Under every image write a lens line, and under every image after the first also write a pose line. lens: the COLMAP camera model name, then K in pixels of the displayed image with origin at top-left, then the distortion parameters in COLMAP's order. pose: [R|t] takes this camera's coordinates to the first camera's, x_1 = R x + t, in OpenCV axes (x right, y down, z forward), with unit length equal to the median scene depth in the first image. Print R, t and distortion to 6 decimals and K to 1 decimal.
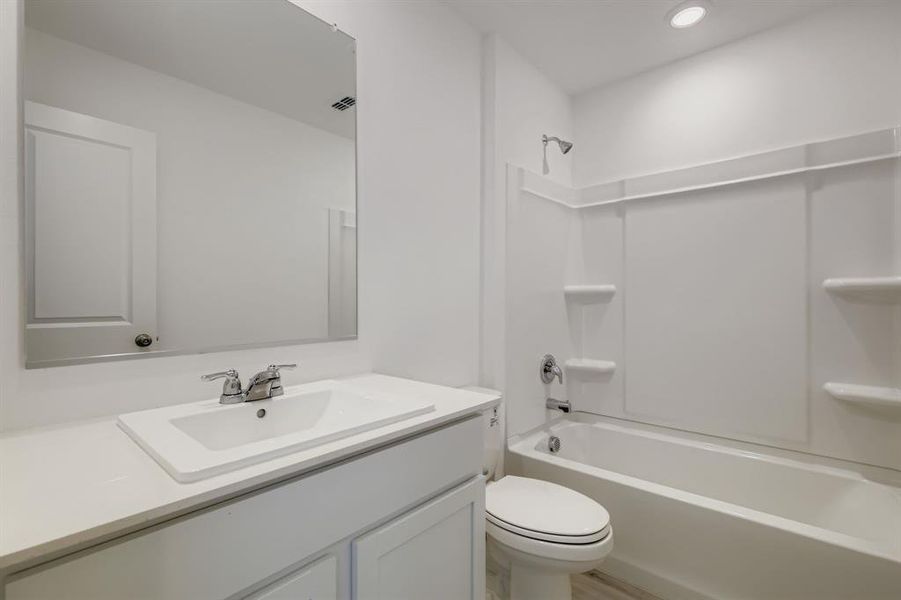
lens RADIAL K [[410.1, 0, 448.0], [0, 410.1, 299.5], [0, 0, 1]] dist [-0.000037, -0.000147]
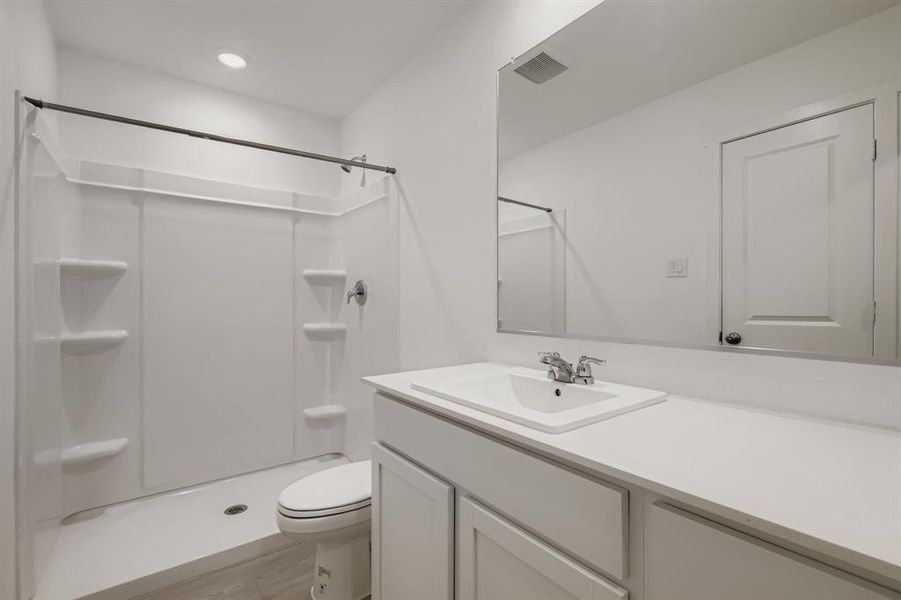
lens RADIAL K [[410.1, 0, 447.5], [0, 410.1, 300.7], [0, 0, 1]] dist [-0.000037, -0.000147]
pose [[-0.185566, 0.001654, -0.982630, 0.817485], [-0.002515, 0.999995, 0.002158, 0.016658], [0.982629, 0.002872, -0.185561, 1.007704]]
